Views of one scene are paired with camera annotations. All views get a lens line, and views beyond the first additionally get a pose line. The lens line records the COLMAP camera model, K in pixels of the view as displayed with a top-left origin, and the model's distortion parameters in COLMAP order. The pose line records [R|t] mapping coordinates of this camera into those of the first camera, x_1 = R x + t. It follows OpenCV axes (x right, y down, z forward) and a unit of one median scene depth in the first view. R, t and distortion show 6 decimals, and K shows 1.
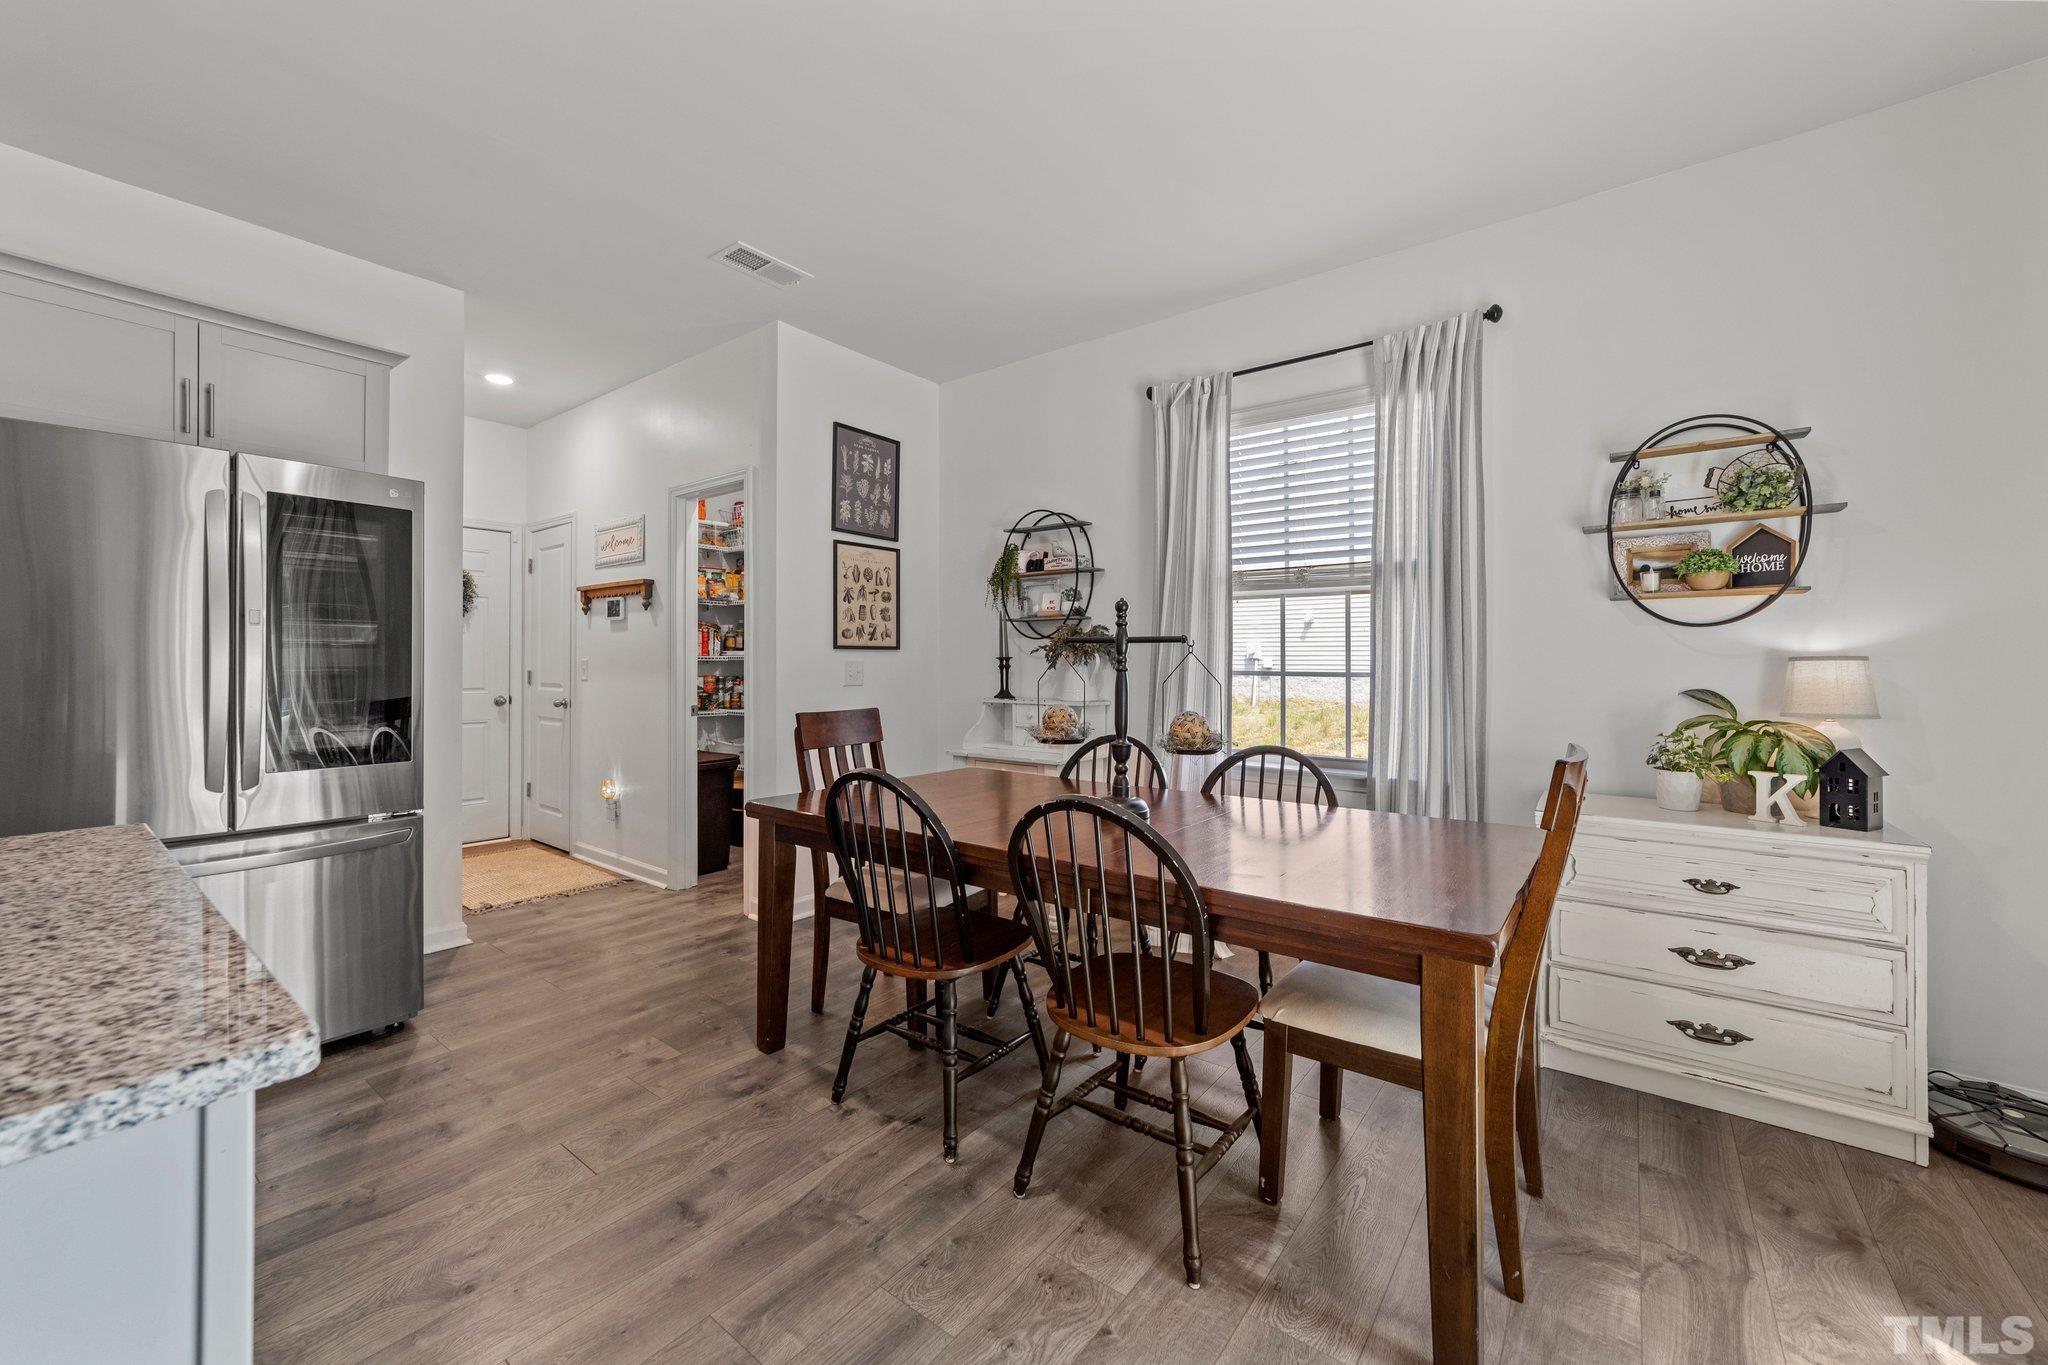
lens RADIAL K [[802.1, 0, 1009.6], [0, 802.1, 656.2], [0, 0, 1]] dist [0.002588, 0.001410]
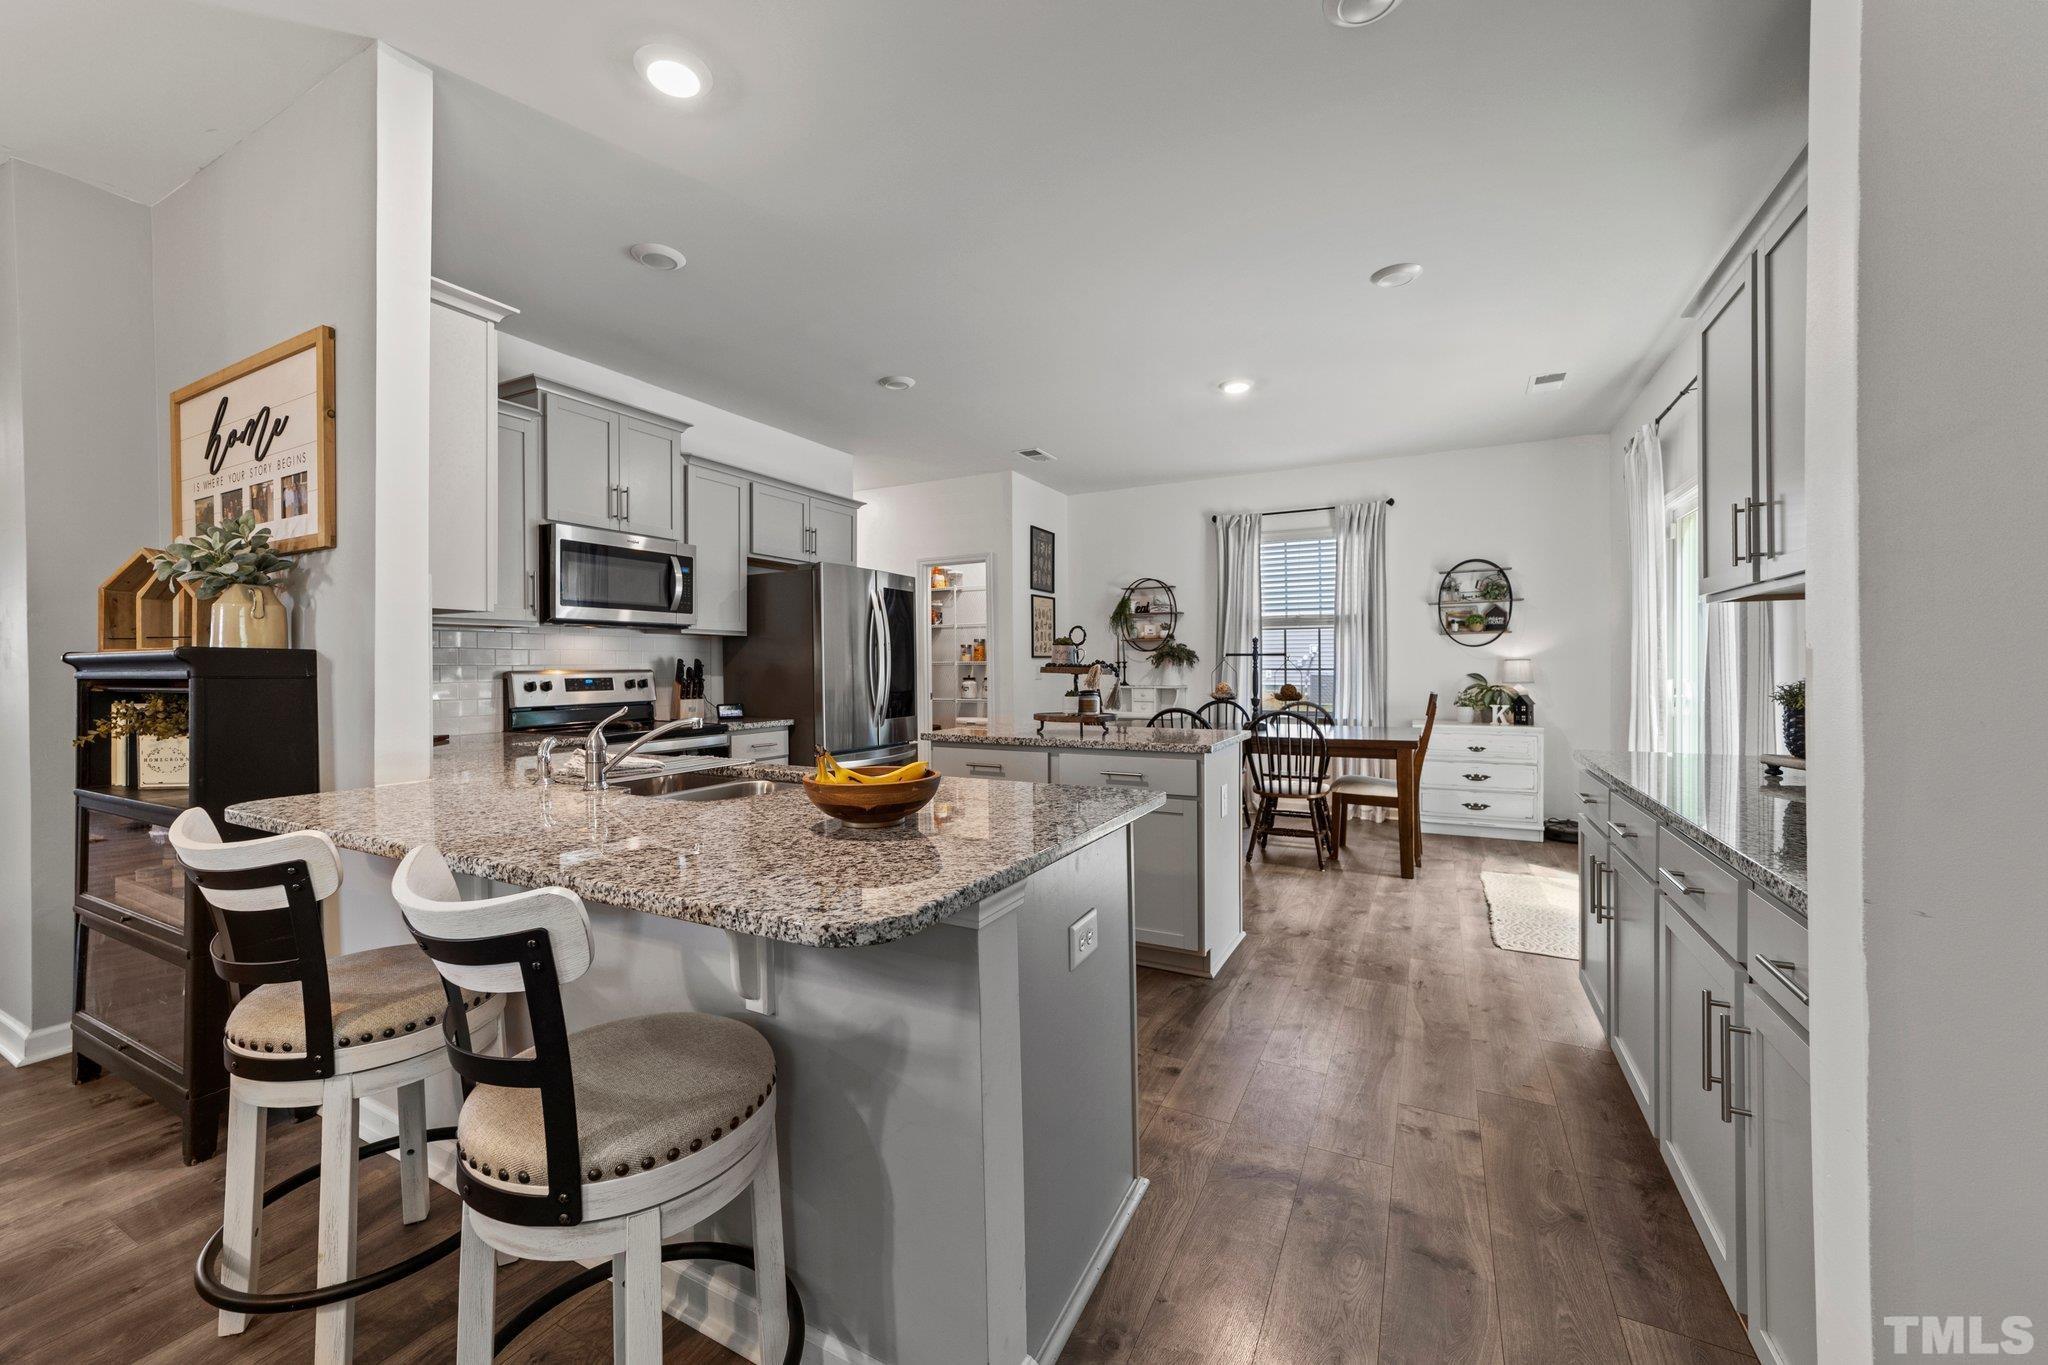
lens RADIAL K [[802.1, 0, 1015.5], [0, 802.1, 669.9], [0, 0, 1]] dist [0.002588, 0.001410]
pose [[0.983556, -0.009443, 0.180357, -0.858041], [0.007512, 0.999907, 0.011387, -0.005261], [-0.180448, -0.009844, 0.983535, -1.037367]]
